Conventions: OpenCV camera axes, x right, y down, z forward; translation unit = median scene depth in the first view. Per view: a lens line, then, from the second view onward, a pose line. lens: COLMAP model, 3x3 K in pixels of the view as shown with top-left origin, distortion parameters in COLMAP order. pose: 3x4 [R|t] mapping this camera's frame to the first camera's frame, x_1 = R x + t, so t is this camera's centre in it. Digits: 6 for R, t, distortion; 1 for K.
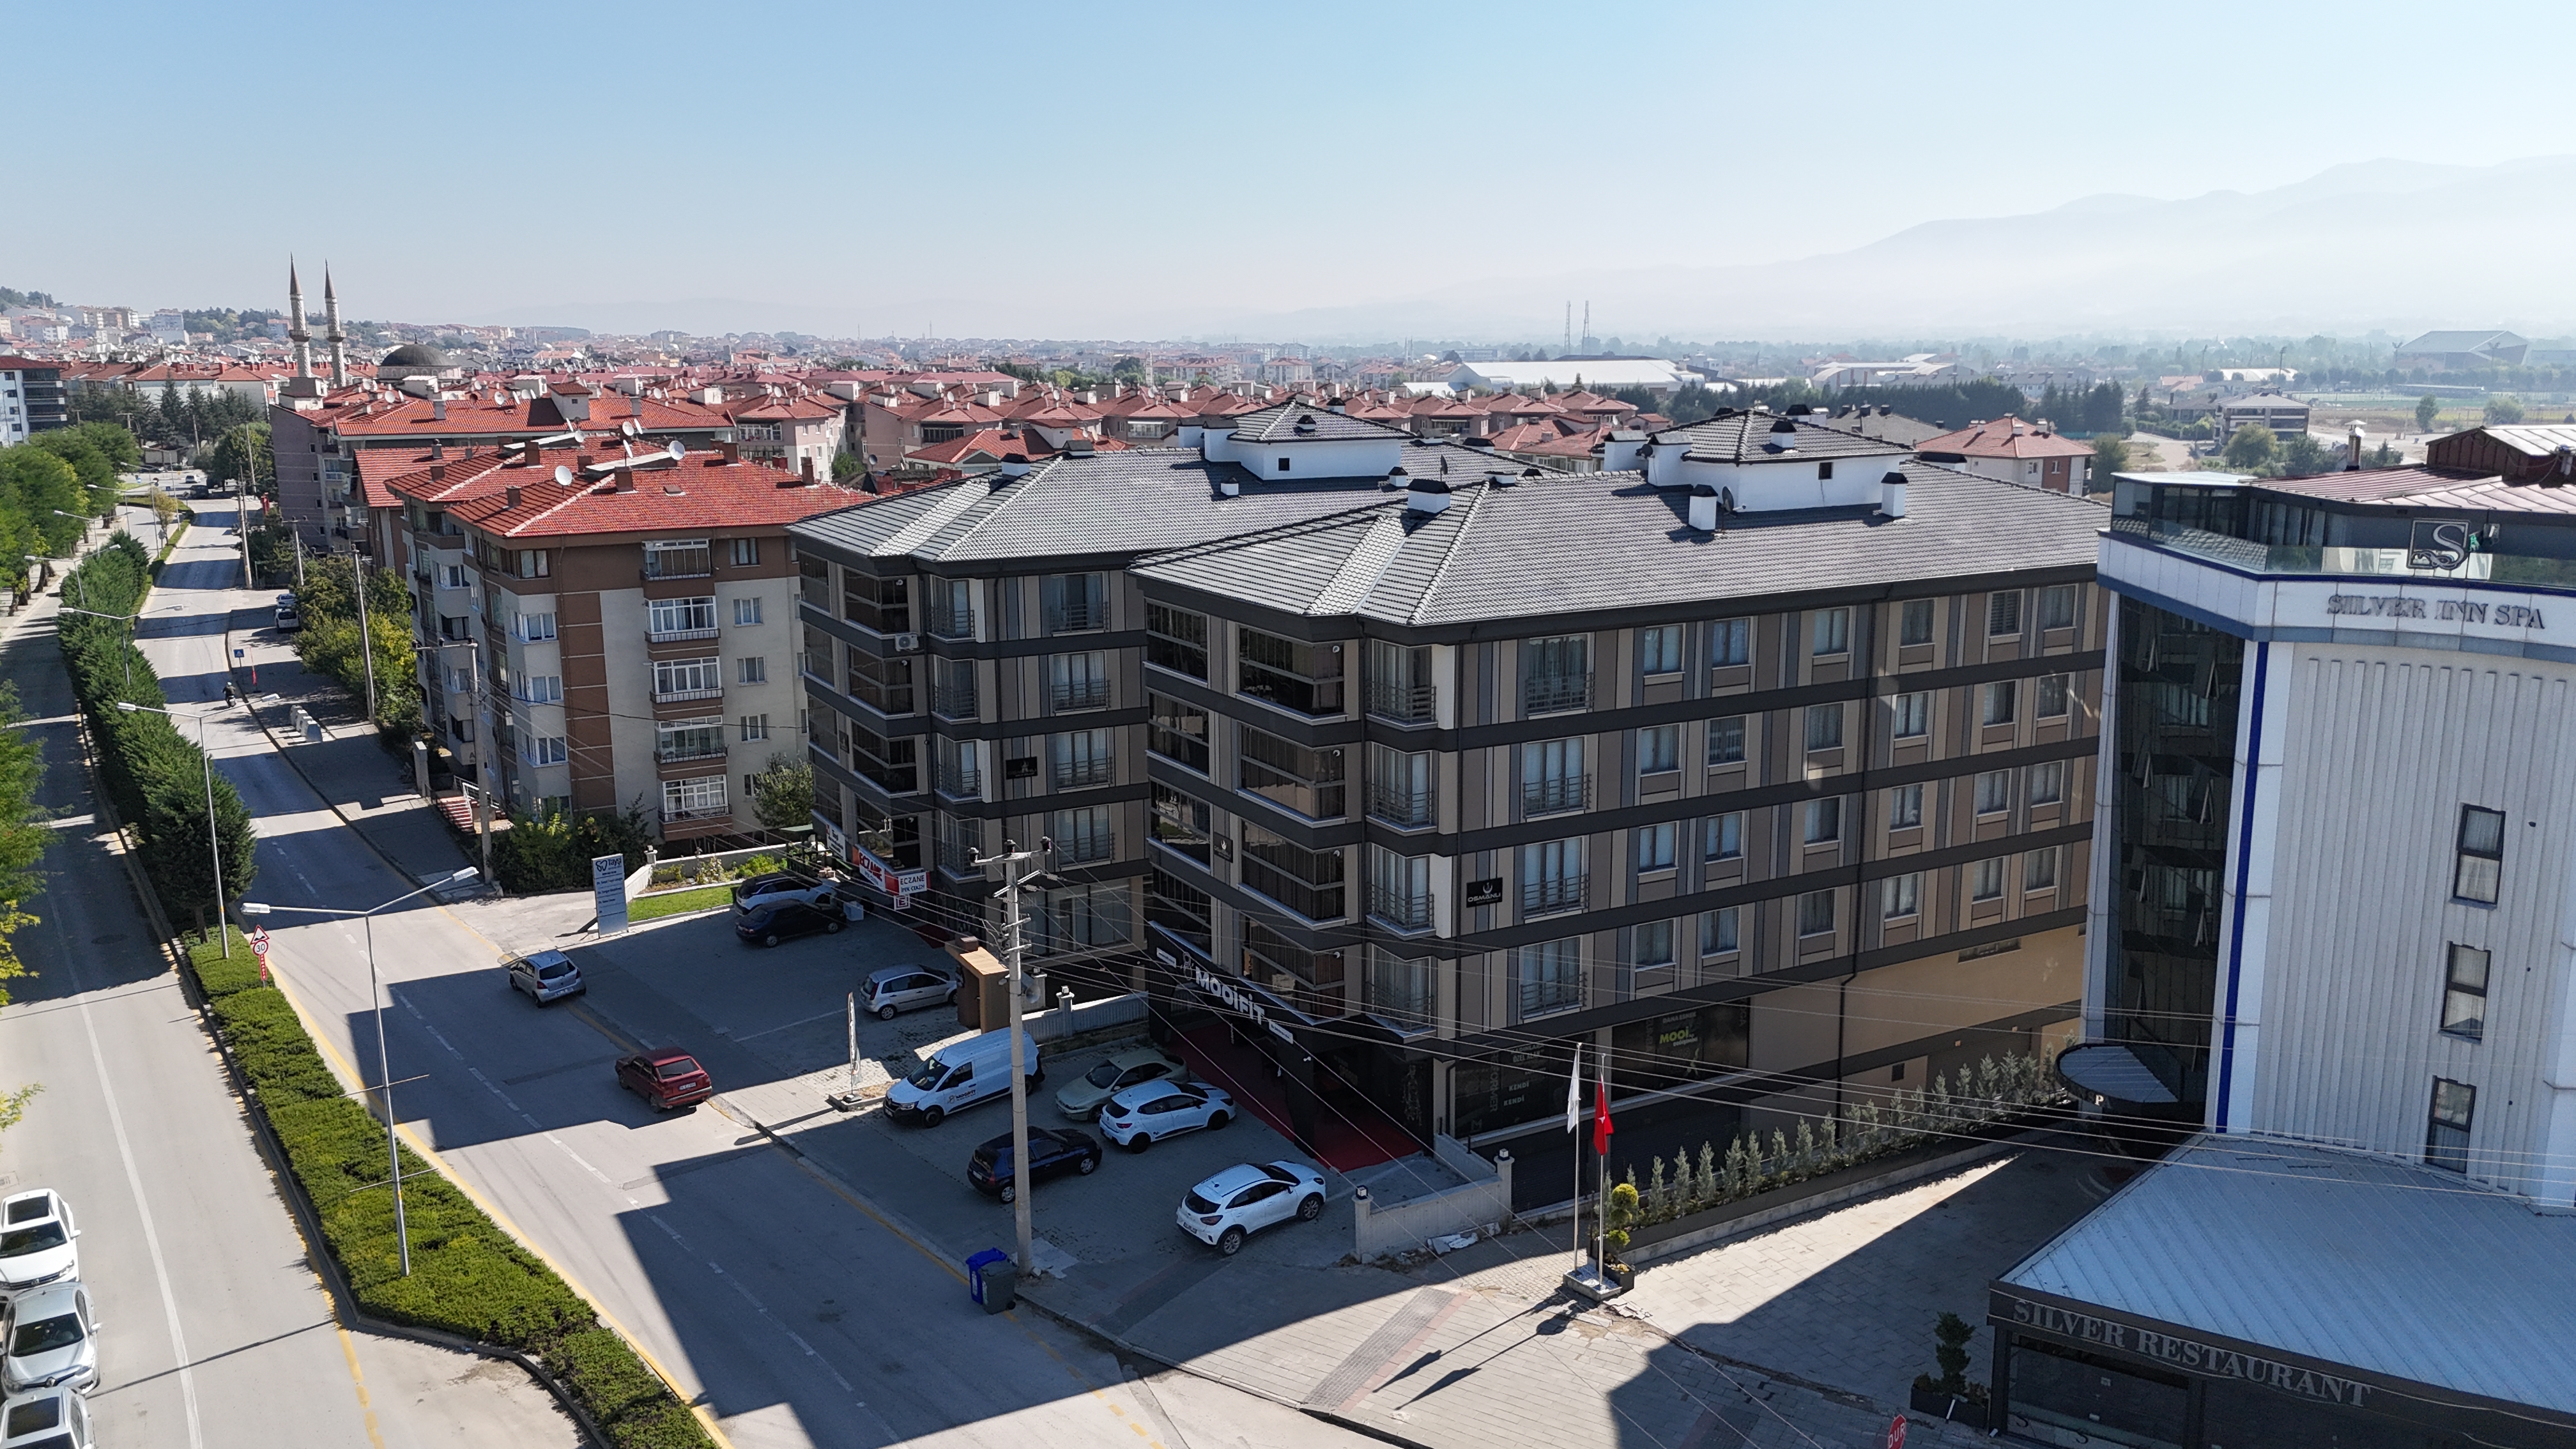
lens RADIAL K [[1885.7, 0, 1295.7], [0, 1885.7, 721.1], [0, 0, 1]] dist [0.085361, -0.082963]
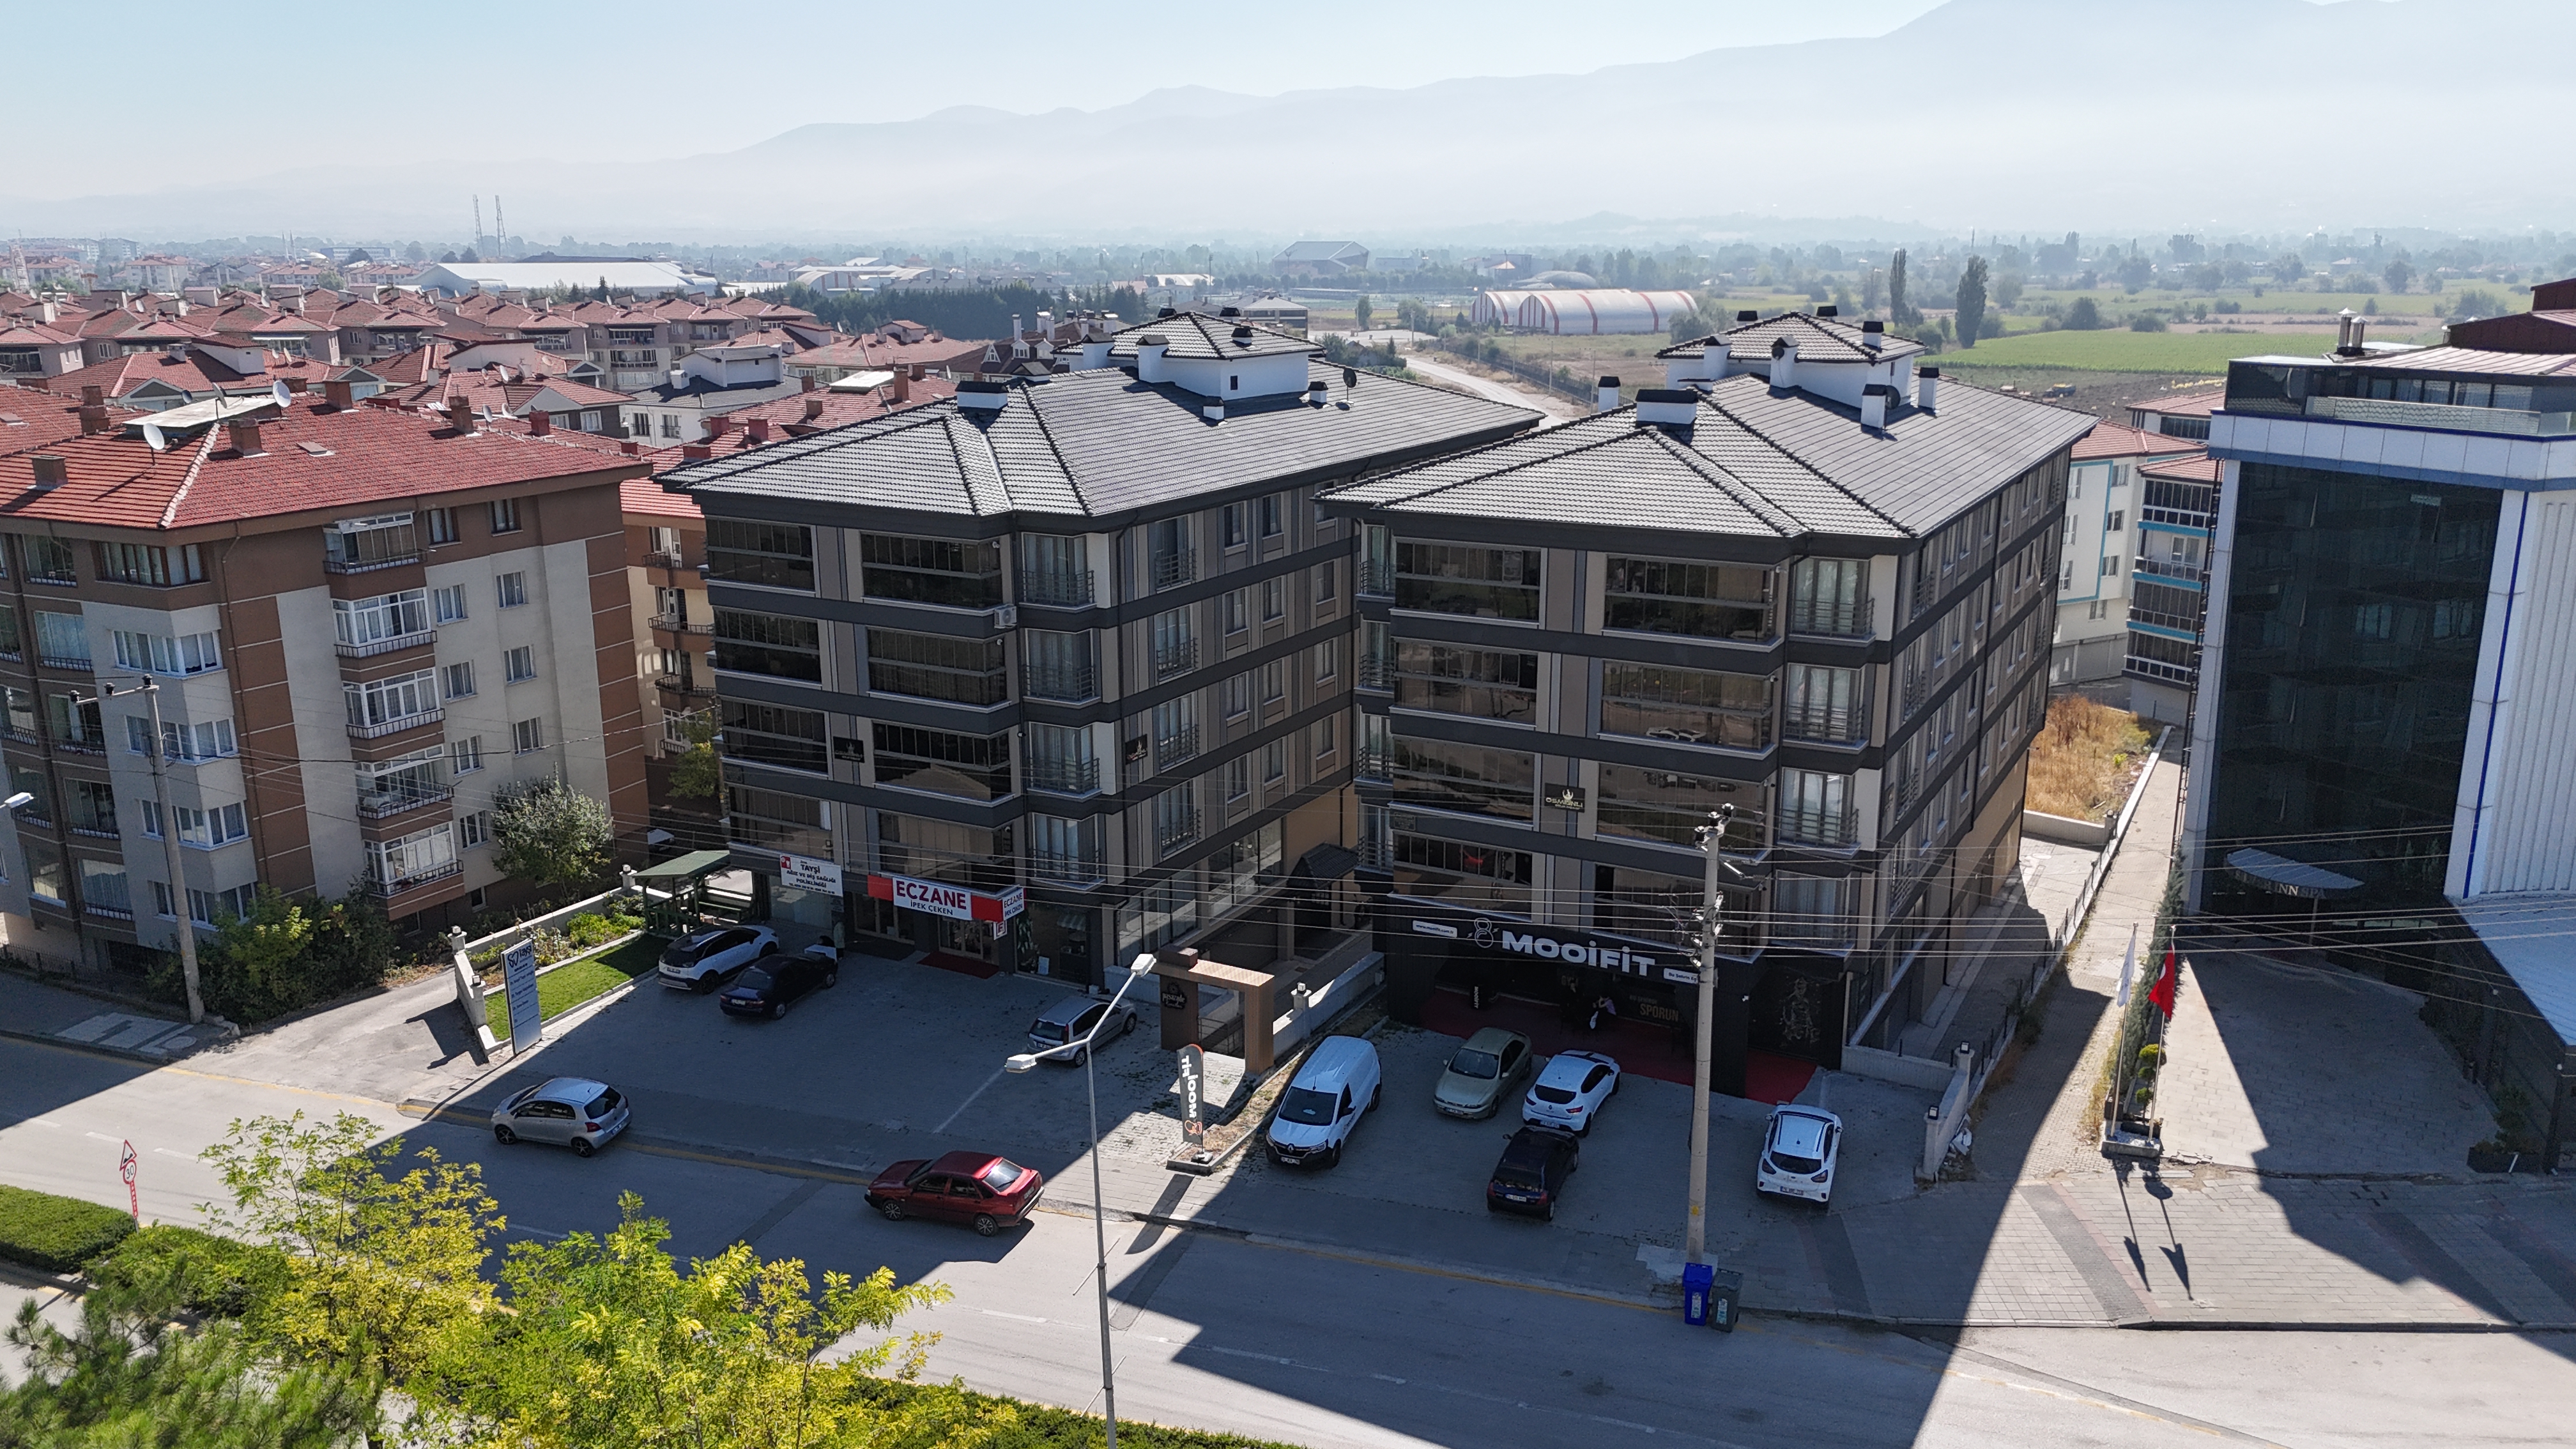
lens RADIAL K [[1885.7, 0, 1297.2], [0, 1885.7, 723.2], [0, 0, 1]] dist [0.085361, -0.082963]
pose [[0.852448, -0.127994, 0.506903, -0.595947], [0.102757, 0.991675, 0.077595, -0.053184], [-0.512615, -0.014058, 0.858504, 0.259153]]
